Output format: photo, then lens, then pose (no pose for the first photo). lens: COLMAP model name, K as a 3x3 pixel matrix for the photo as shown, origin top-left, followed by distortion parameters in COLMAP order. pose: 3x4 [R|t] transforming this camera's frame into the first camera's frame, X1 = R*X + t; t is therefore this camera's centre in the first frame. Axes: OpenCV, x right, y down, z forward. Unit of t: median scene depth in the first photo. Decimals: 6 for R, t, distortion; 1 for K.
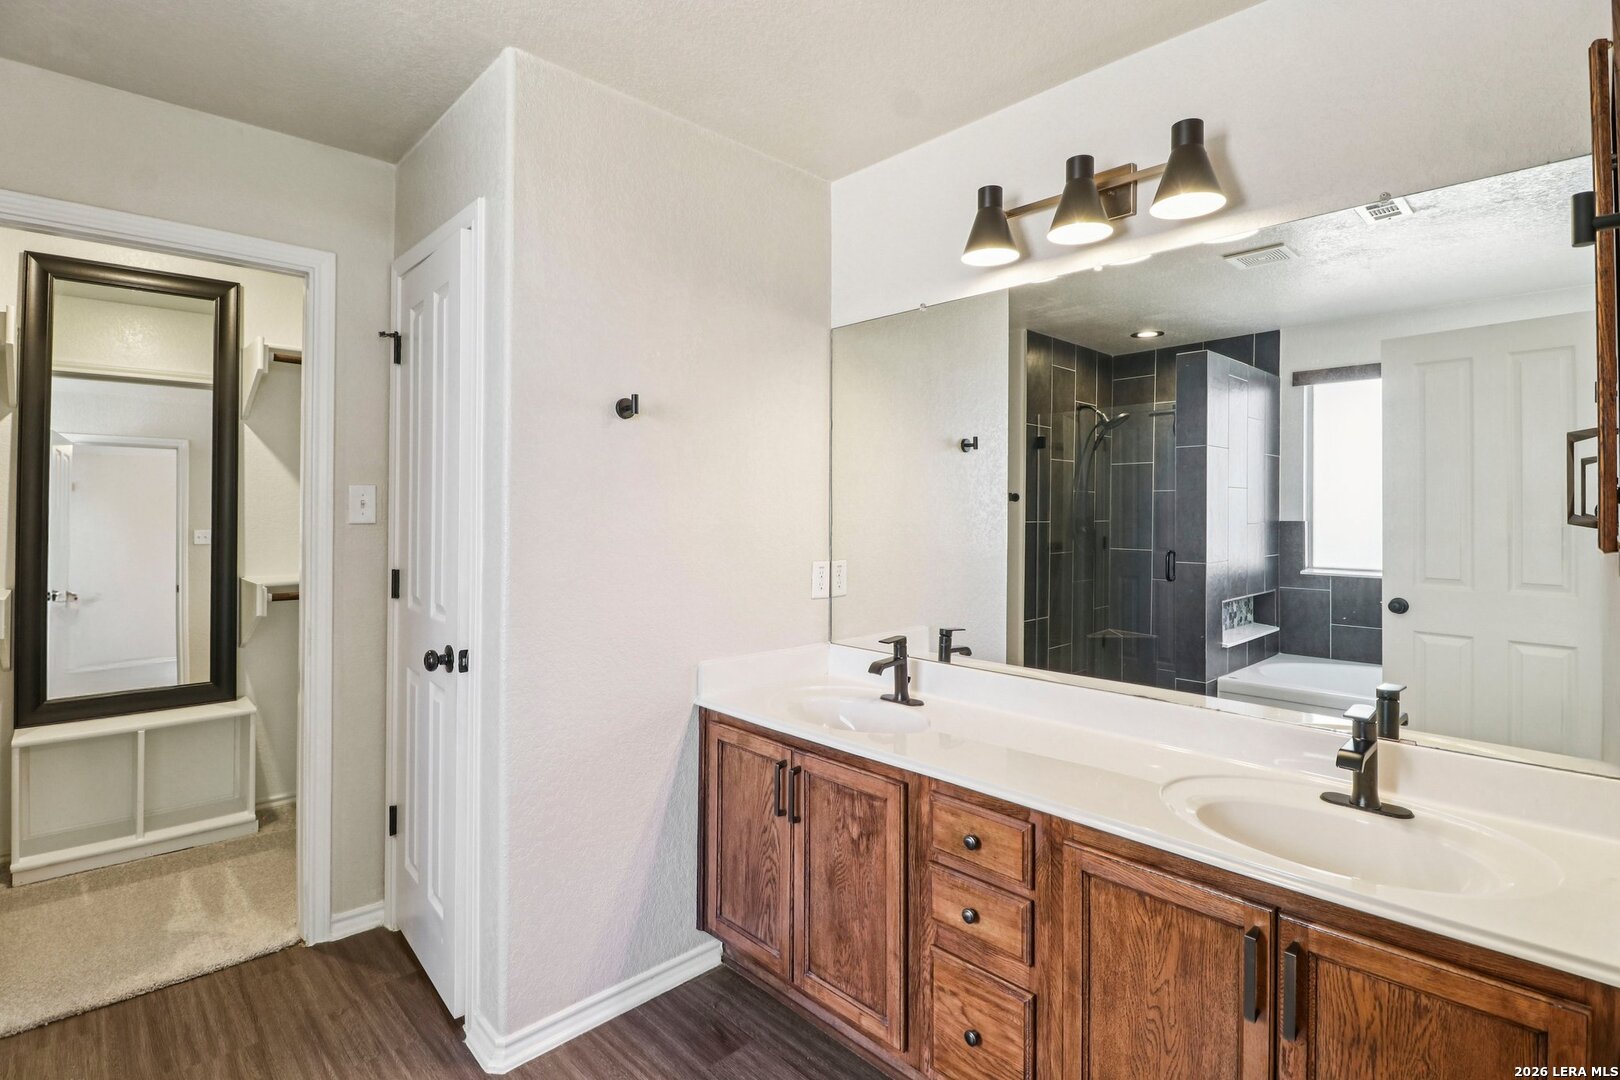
lens RADIAL K [[800.8, 0, 803.7], [0, 800.8, 490.9], [0, 0, 1]] dist [0.002333, -0.018913]
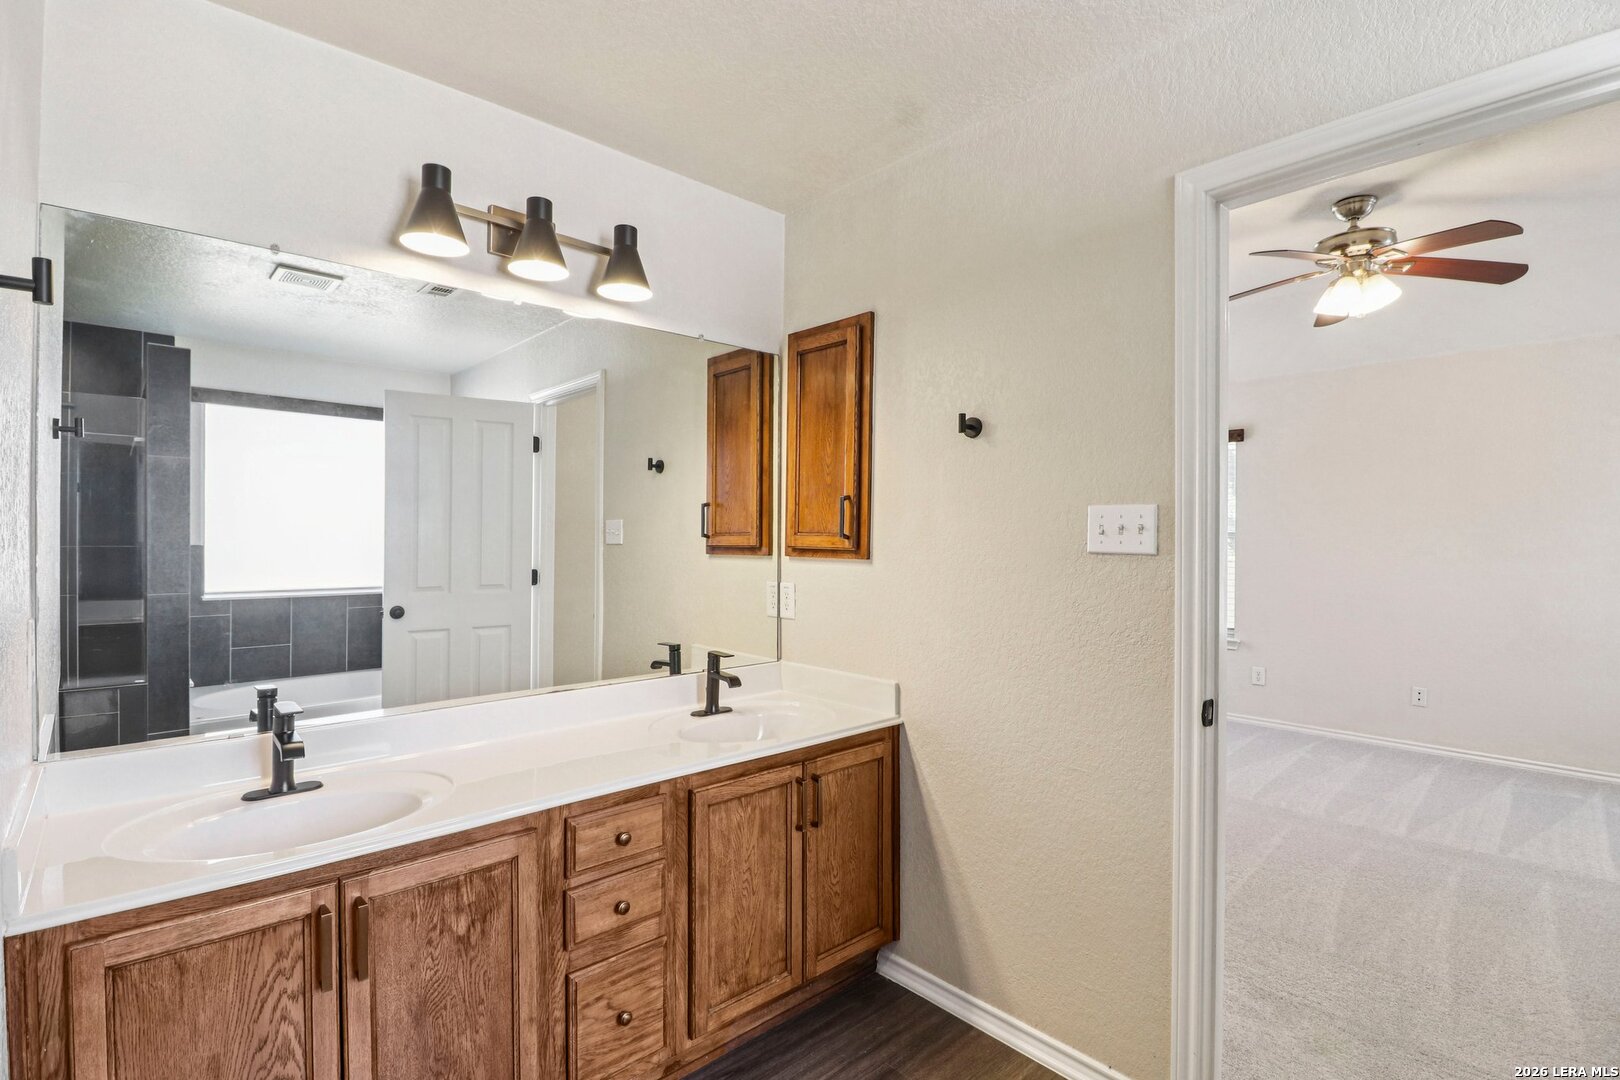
lens RADIAL K [[747.1, 0, 810.0], [0, 747.1, 540.0], [0, 0, 1]] dist [-0.011280, -0.011183]
pose [[0.012159, -0.005241, 0.999912, -0.774691], [-0.020165, 0.999782, 0.005485, 0.031379], [-0.999723, -0.020230, 0.012050, 0.747554]]
